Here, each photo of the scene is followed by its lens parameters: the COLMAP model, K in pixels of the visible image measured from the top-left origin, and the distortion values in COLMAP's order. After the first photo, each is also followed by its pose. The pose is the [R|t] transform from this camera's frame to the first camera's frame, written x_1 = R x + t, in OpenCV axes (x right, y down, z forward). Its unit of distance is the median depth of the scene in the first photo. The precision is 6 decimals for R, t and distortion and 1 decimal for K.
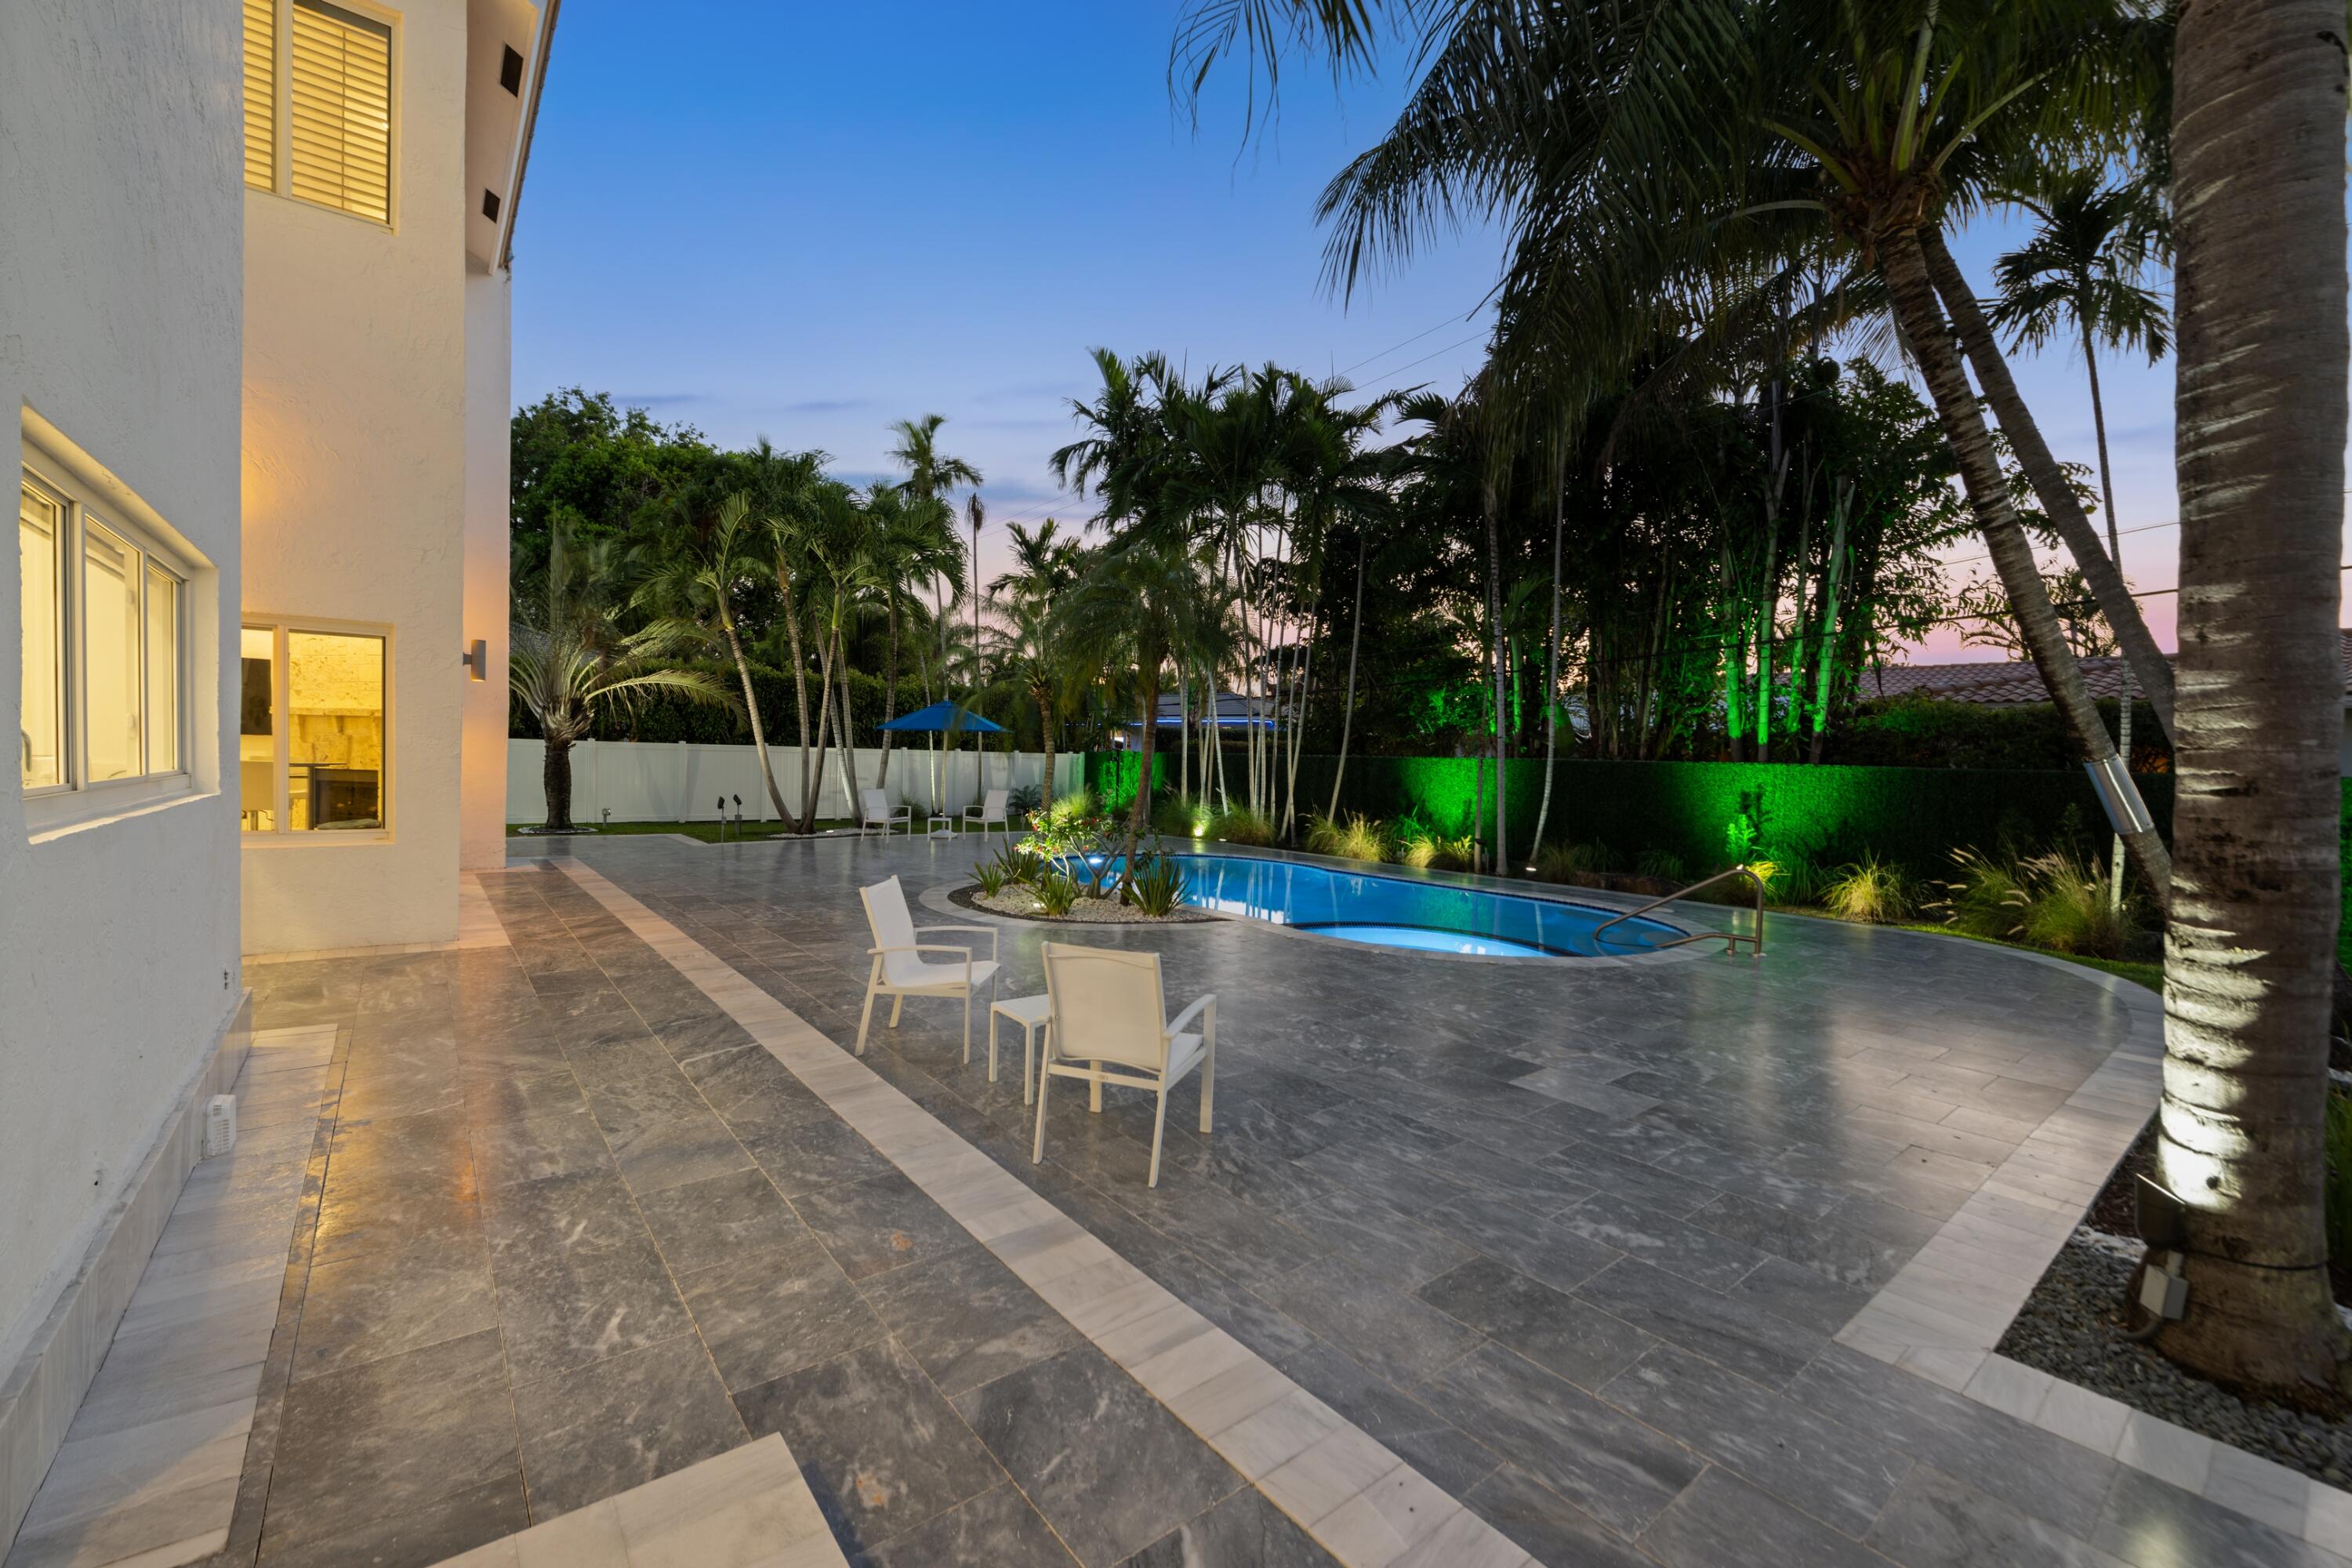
lens RADIAL K [[962.5, 0, 1087.0], [0, 962.5, 798.6], [0, 0, 1]] dist [-0.001781, -0.000439]
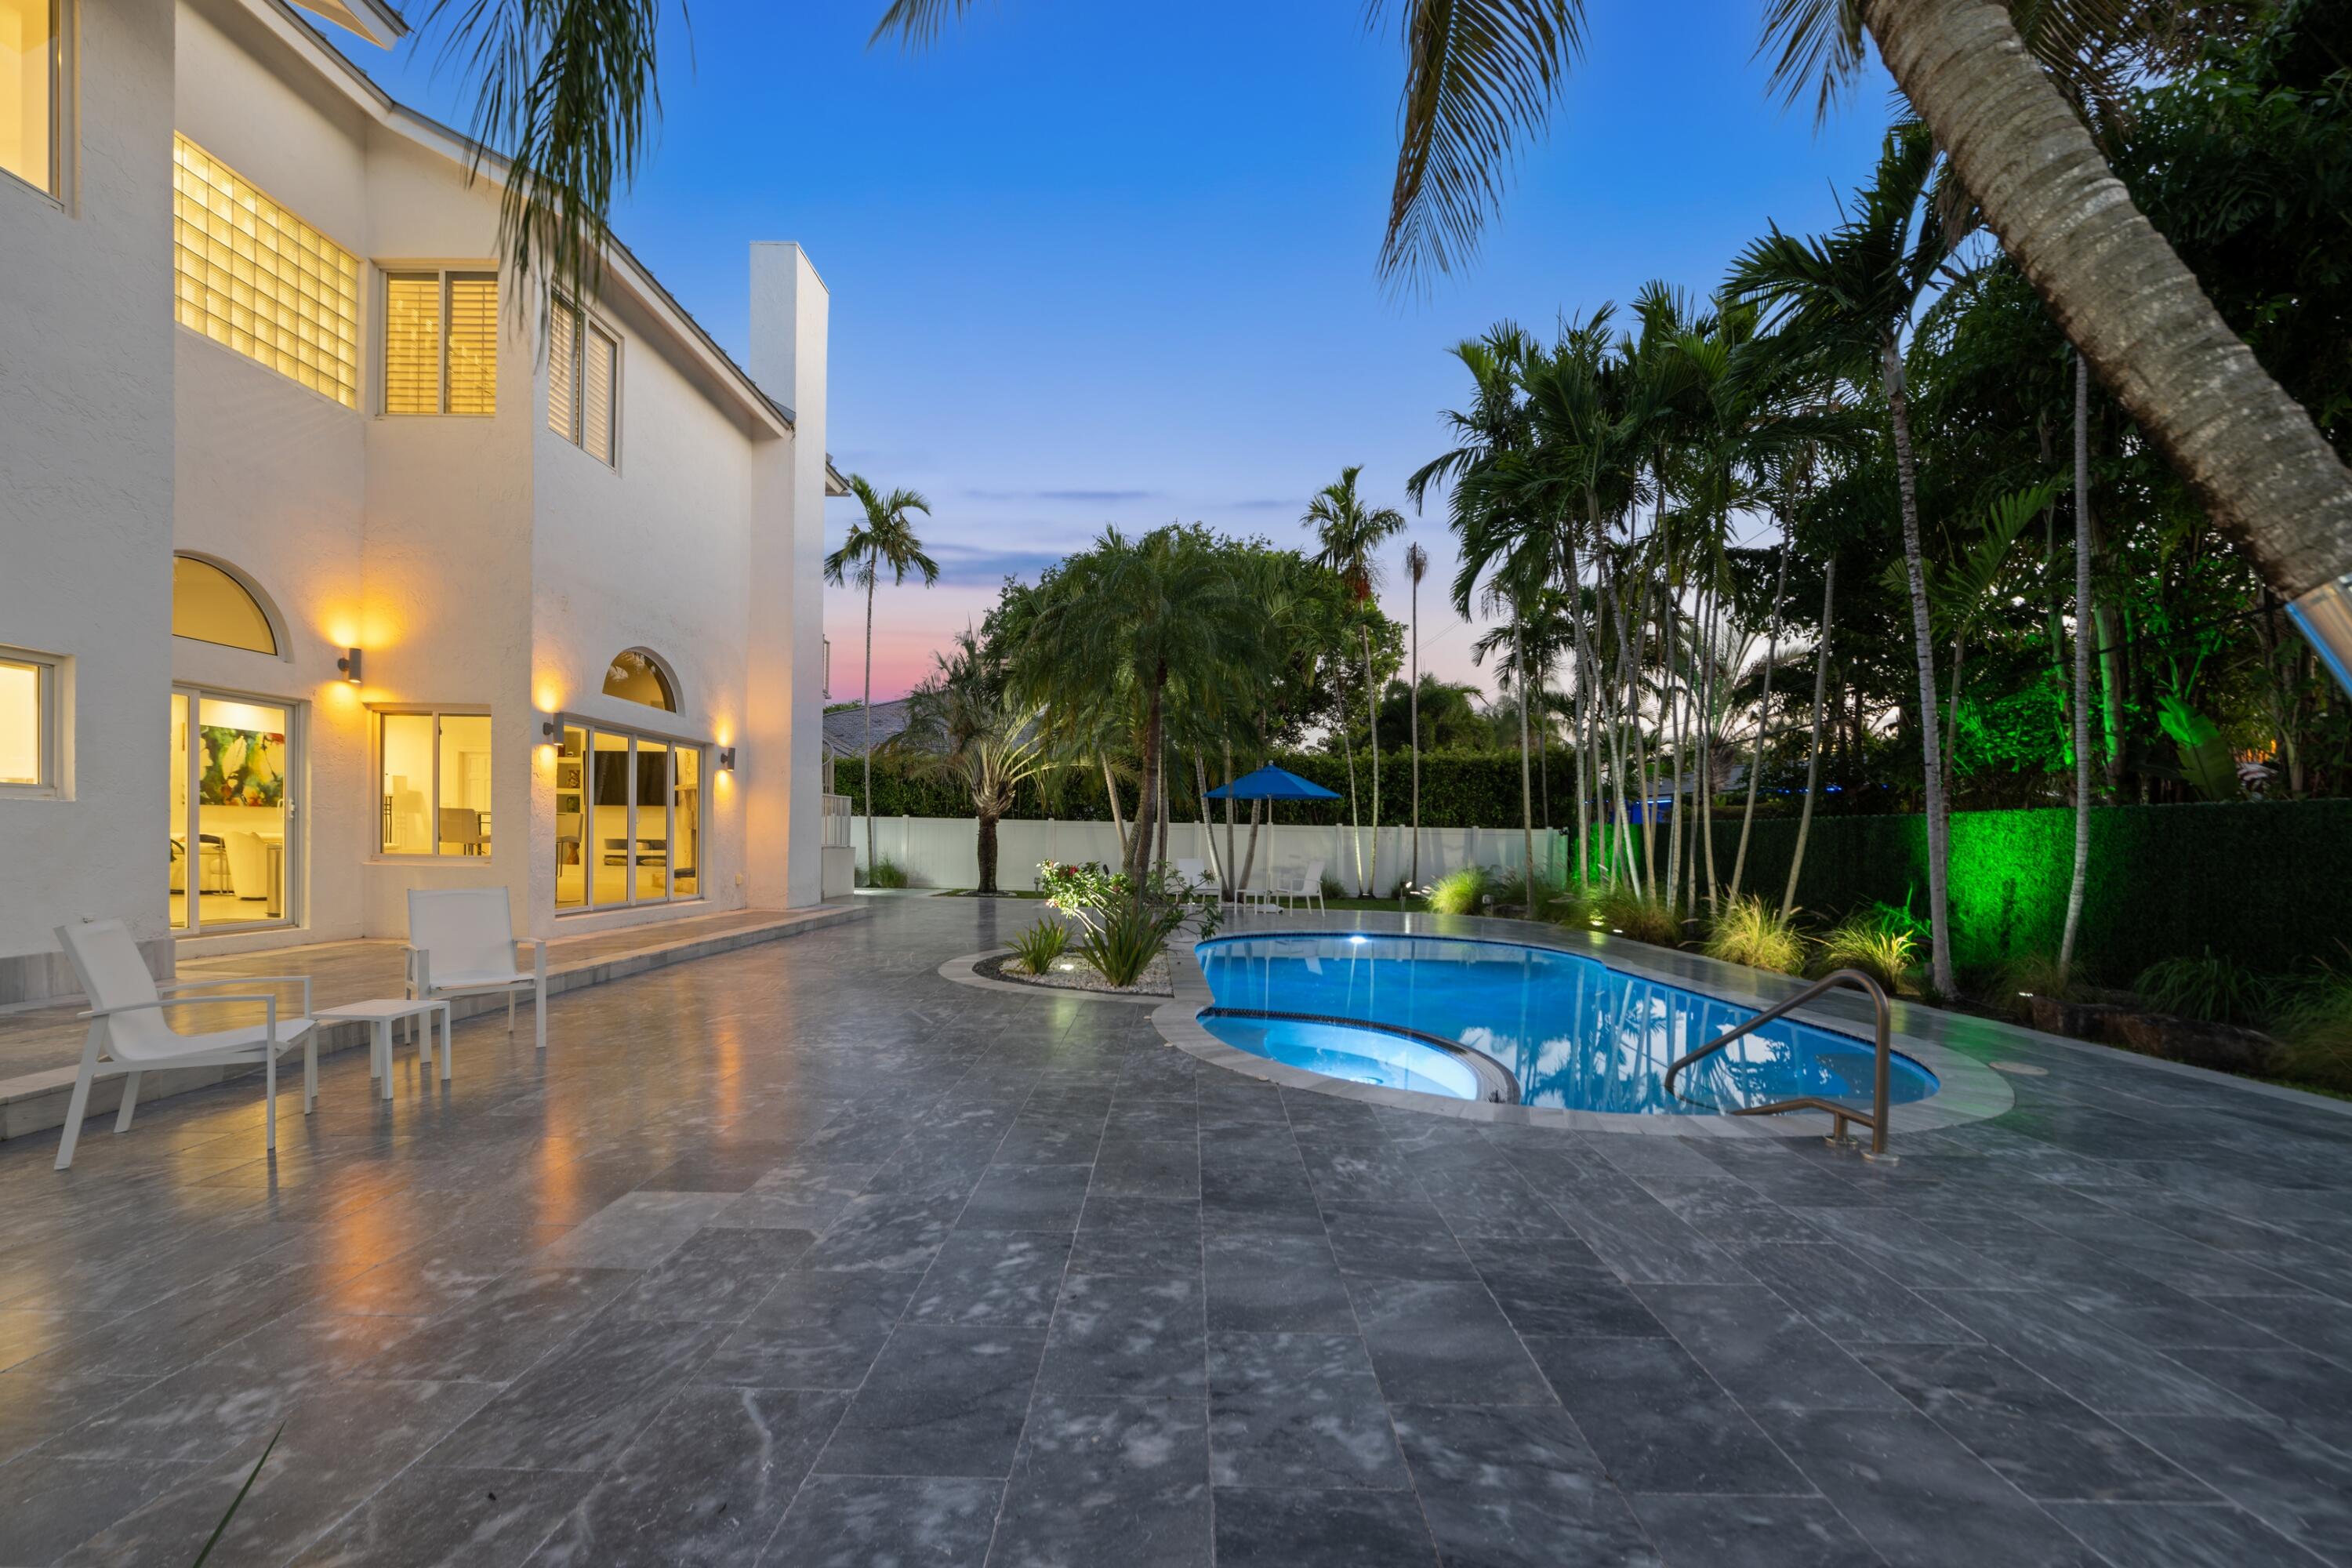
lens RADIAL K [[962.5, 0, 1144.2], [0, 962.5, 849.9], [0, 0, 1]] dist [-0.001781, -0.000439]
pose [[0.790510, -0.003178, -0.612442, 0.318295], [-0.026727, 0.998855, -0.039681, 0.019562], [0.611866, 0.047737, 0.789519, 0.187518]]
